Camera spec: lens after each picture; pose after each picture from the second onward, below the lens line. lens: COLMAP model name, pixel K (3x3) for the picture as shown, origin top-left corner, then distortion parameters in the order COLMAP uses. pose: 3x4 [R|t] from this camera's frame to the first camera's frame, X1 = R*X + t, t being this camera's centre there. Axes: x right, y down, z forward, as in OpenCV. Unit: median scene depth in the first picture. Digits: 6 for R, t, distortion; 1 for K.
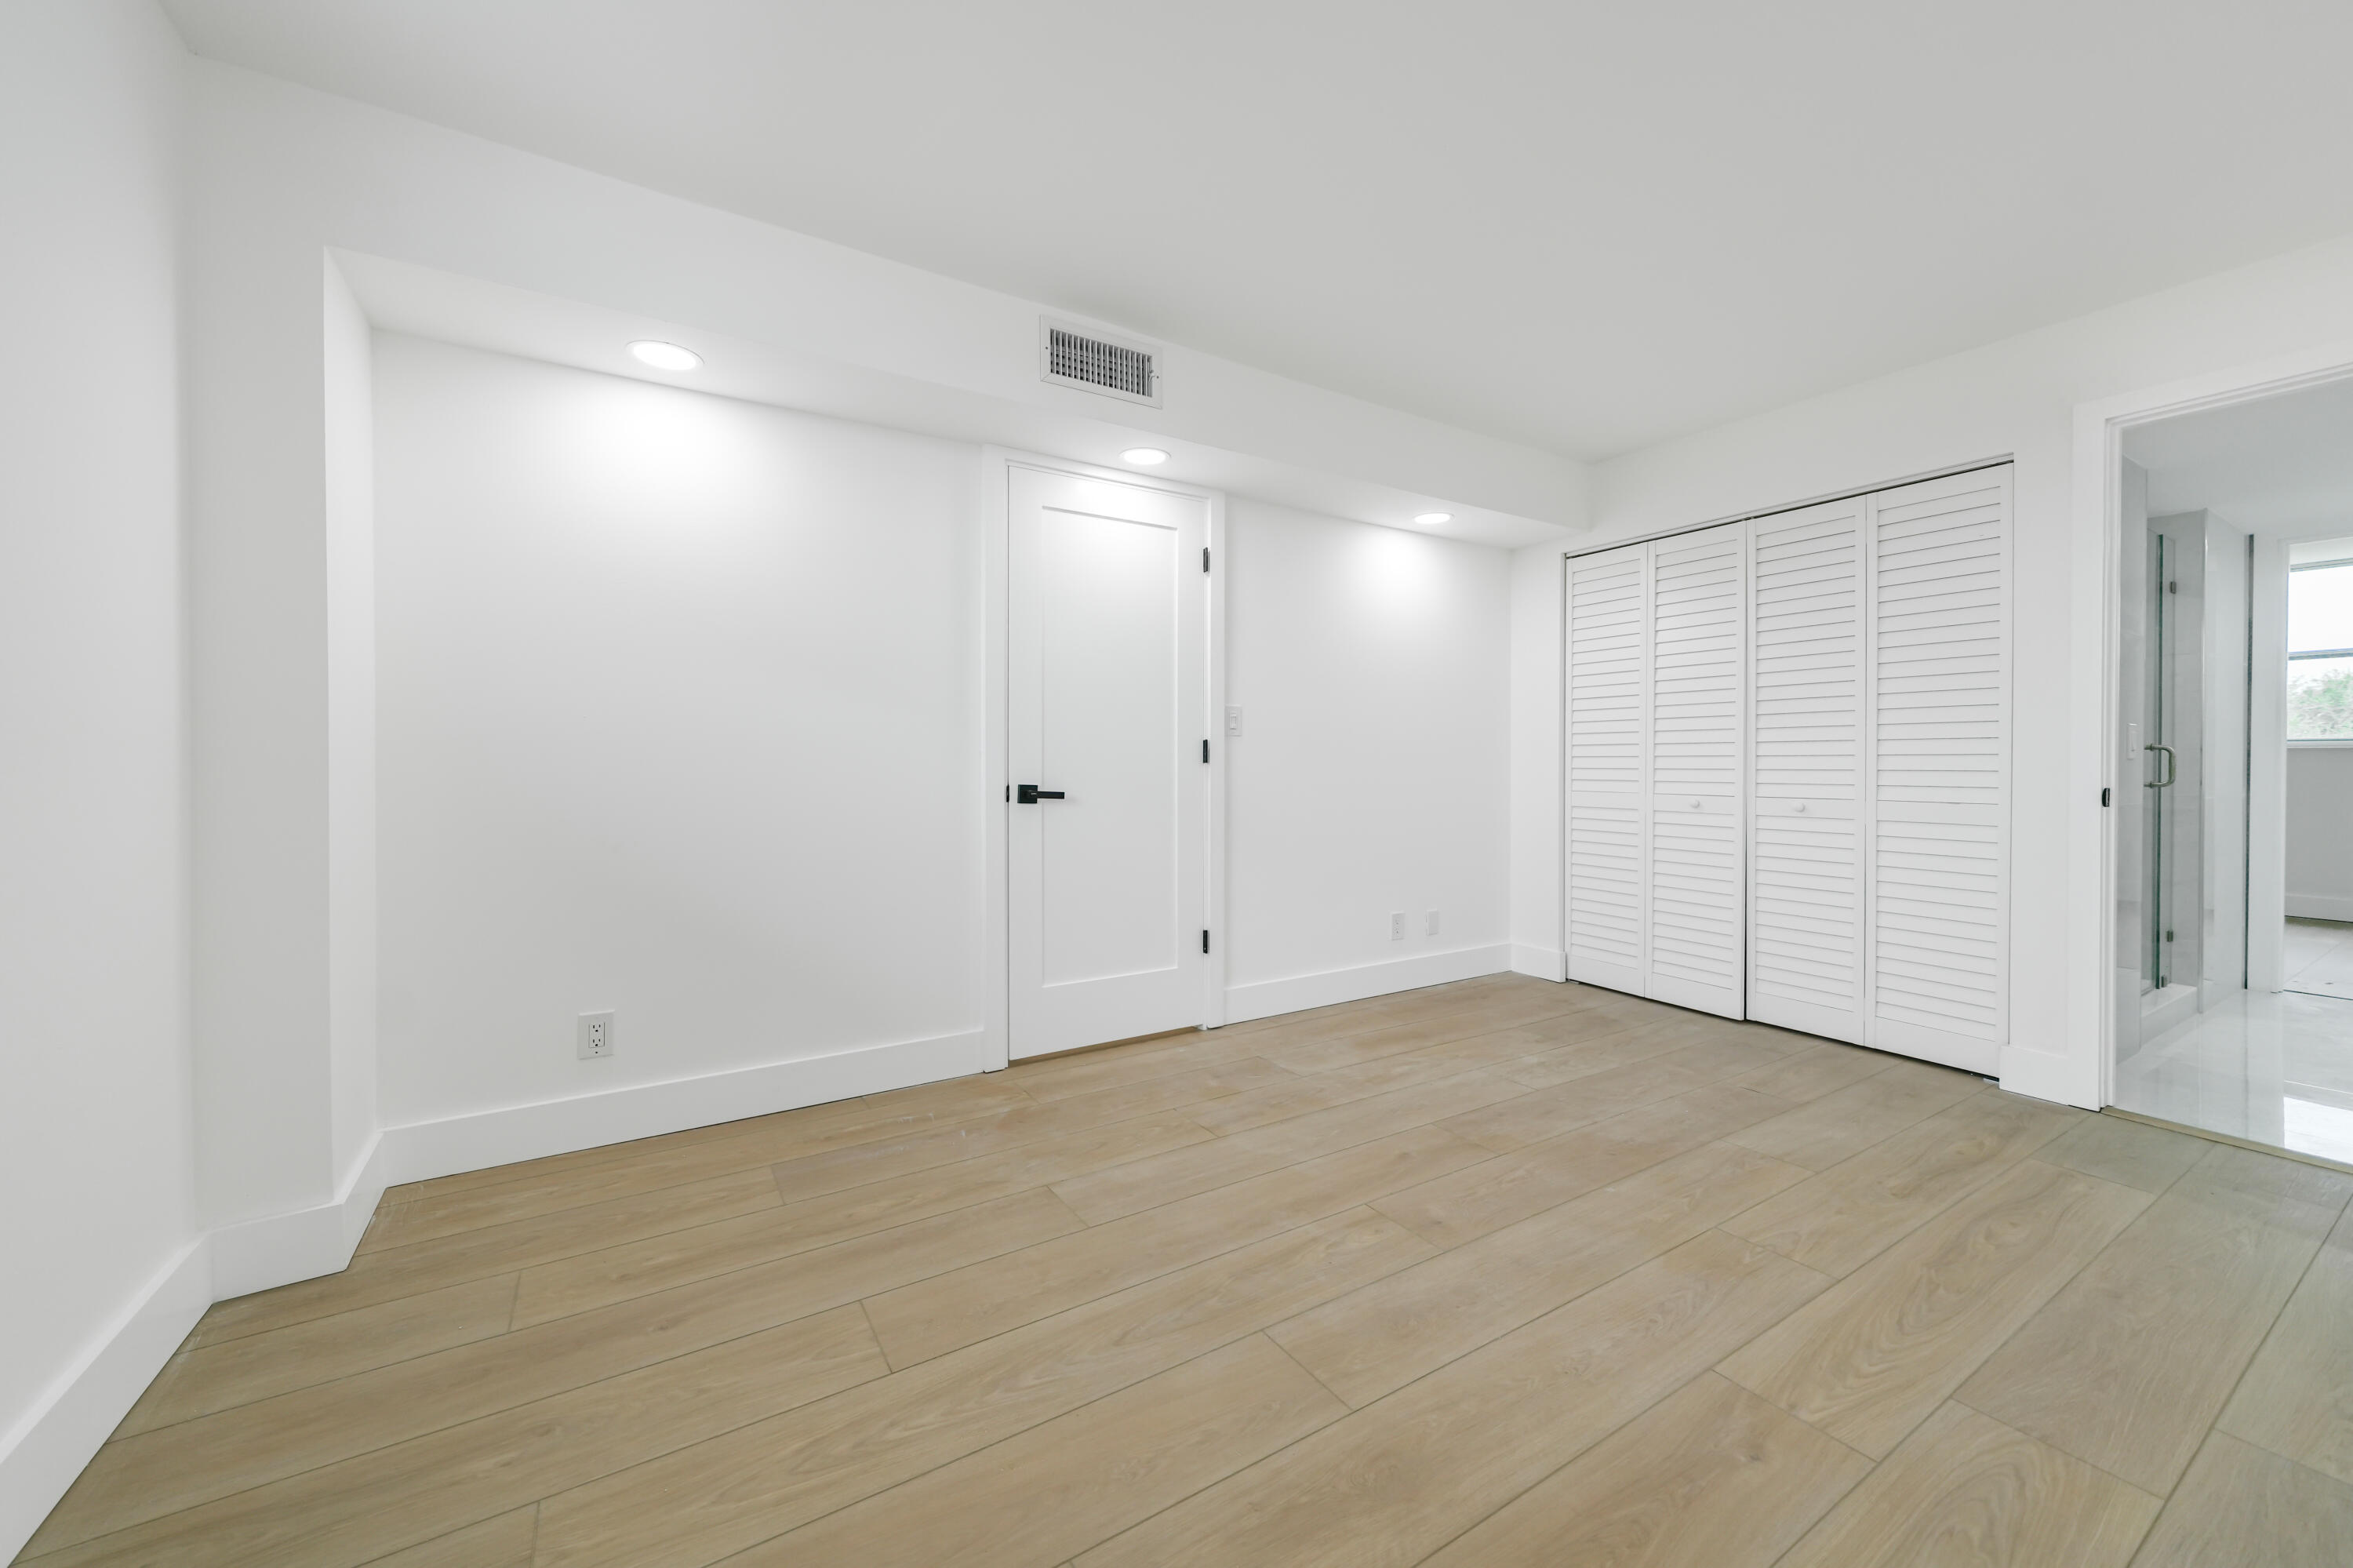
lens RADIAL K [[819.4, 0, 1233.4], [0, 819.4, 776.4], [0, 0, 1]] dist [-0.000857, -0.000455]
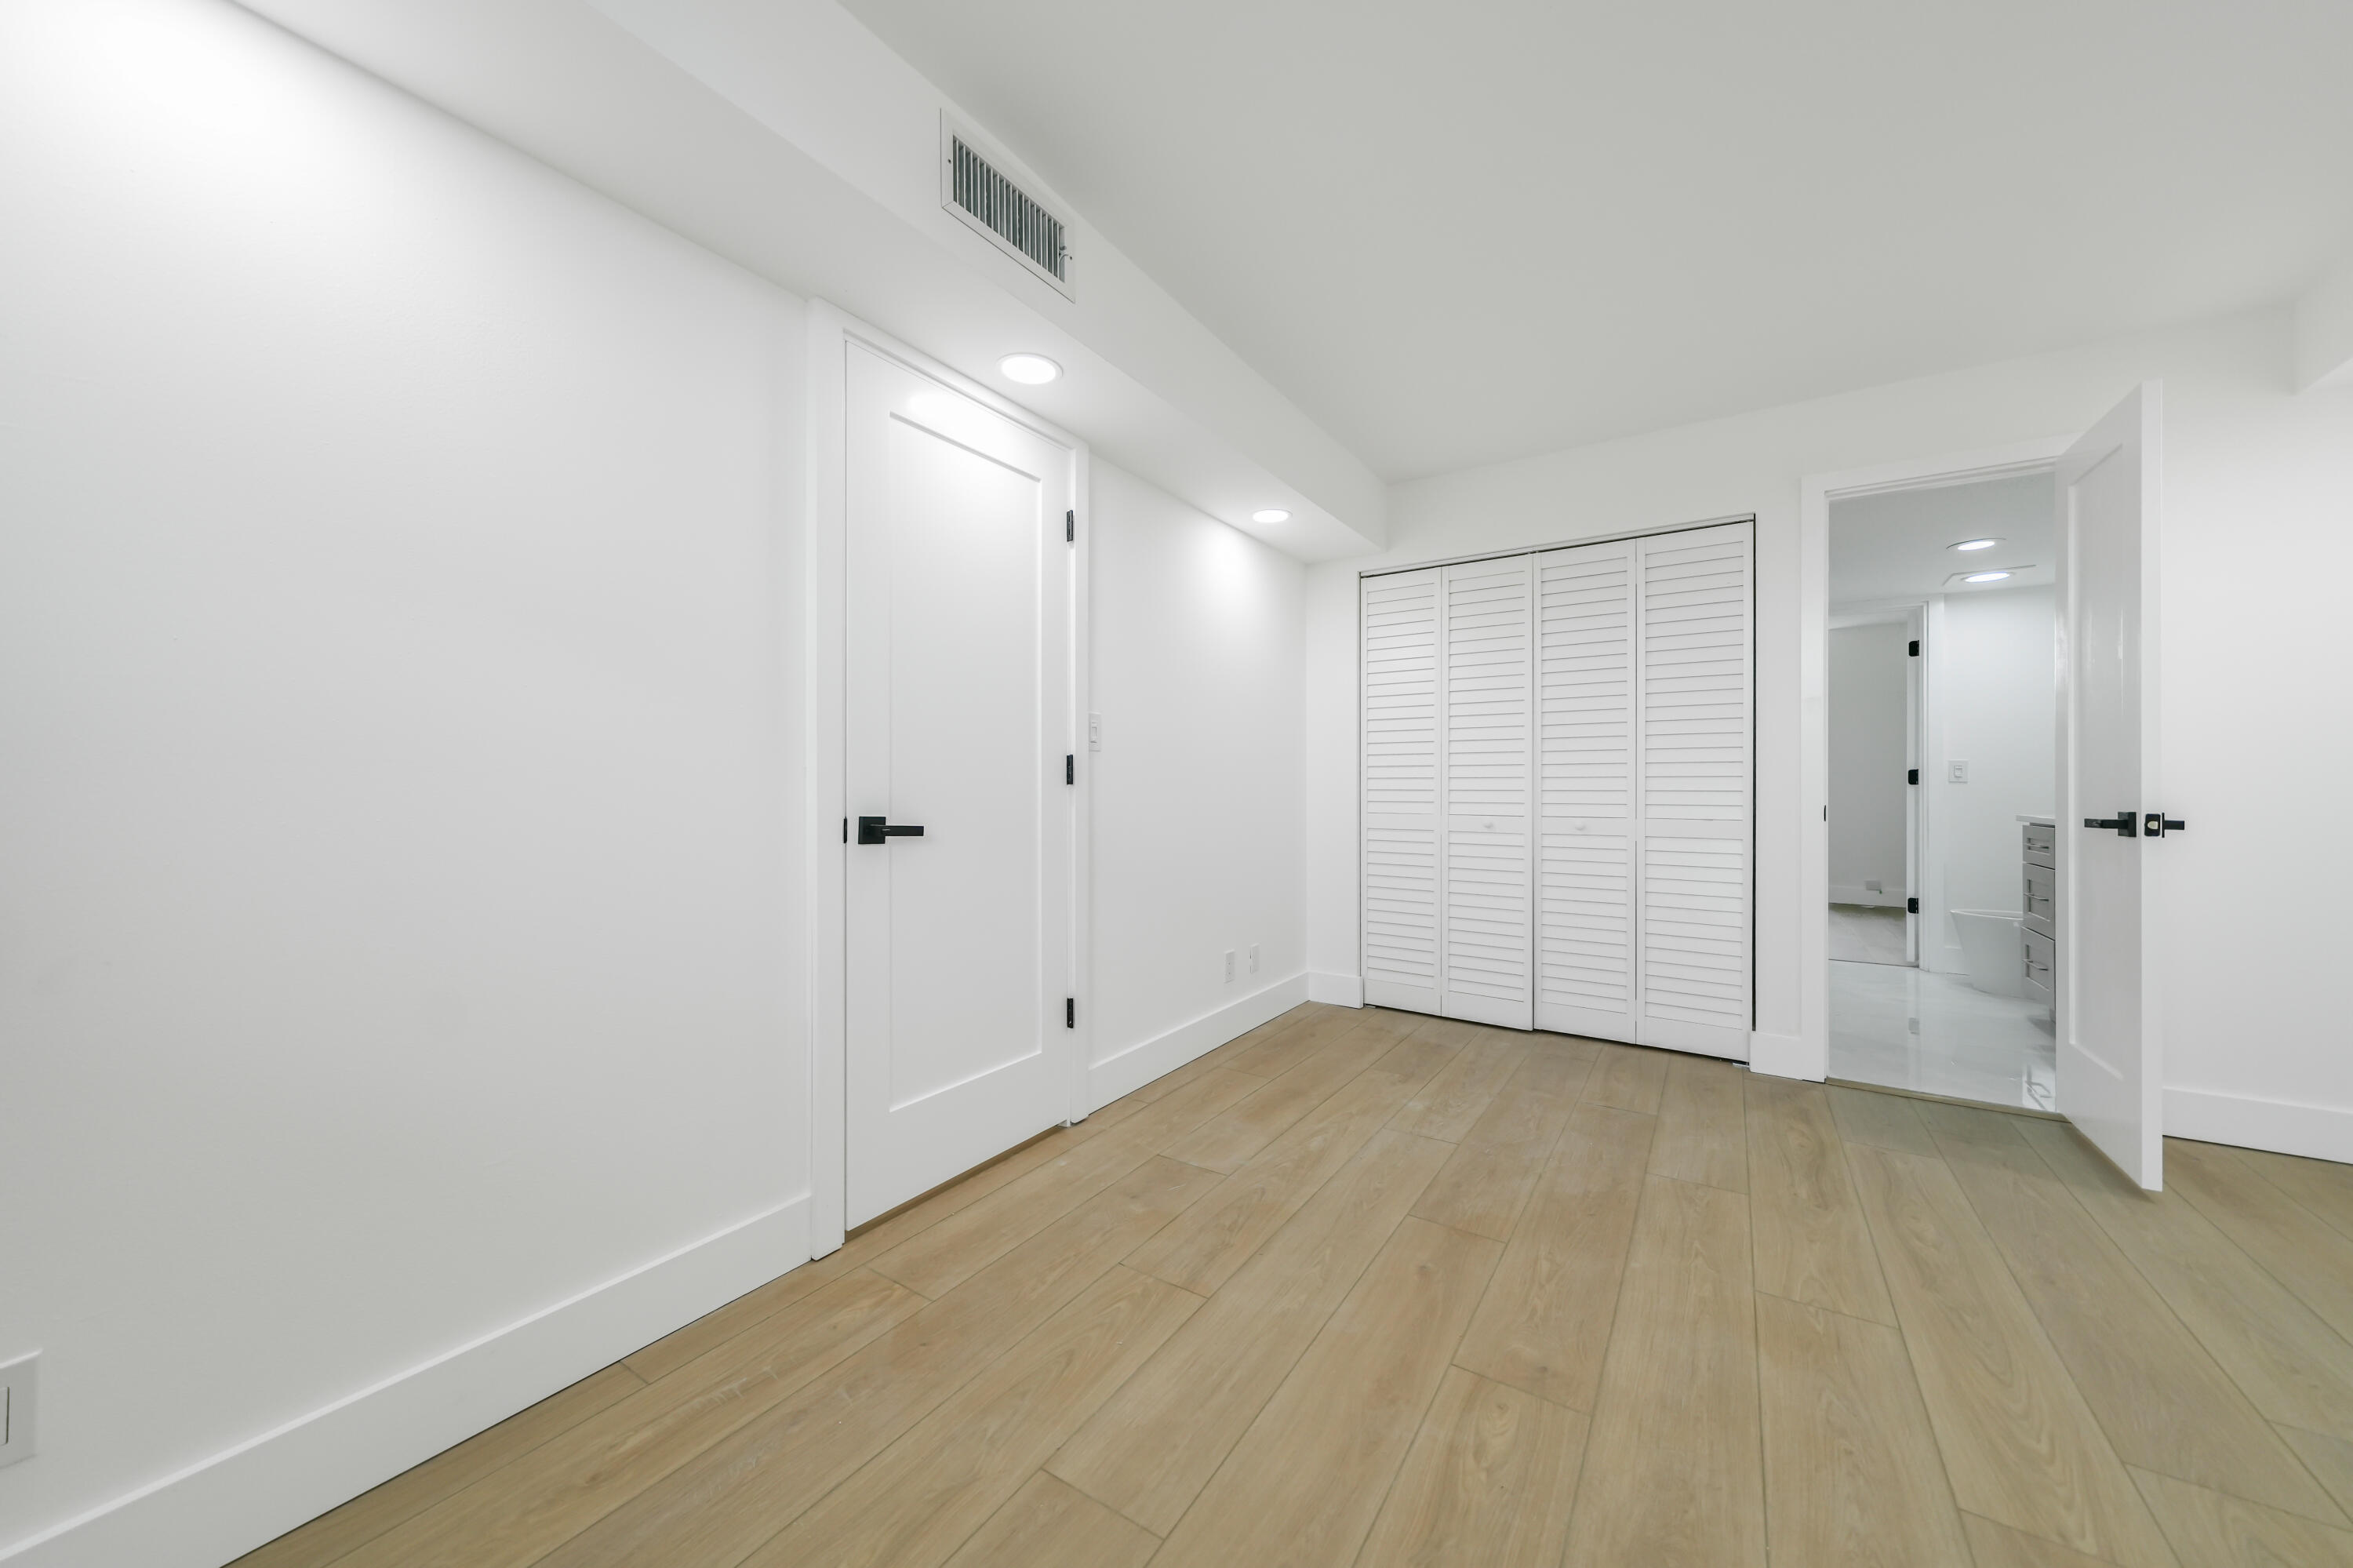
lens RADIAL K [[819.4, 0, 1188.8], [0, 819.4, 790.7], [0, 0, 1]] dist [-0.000857, -0.000455]
pose [[0.934661, -0.003180, 0.355525, -0.208399], [0.006723, 0.999939, -0.008731, -0.002938], [-0.355475, 0.010551, 0.934626, 0.230977]]
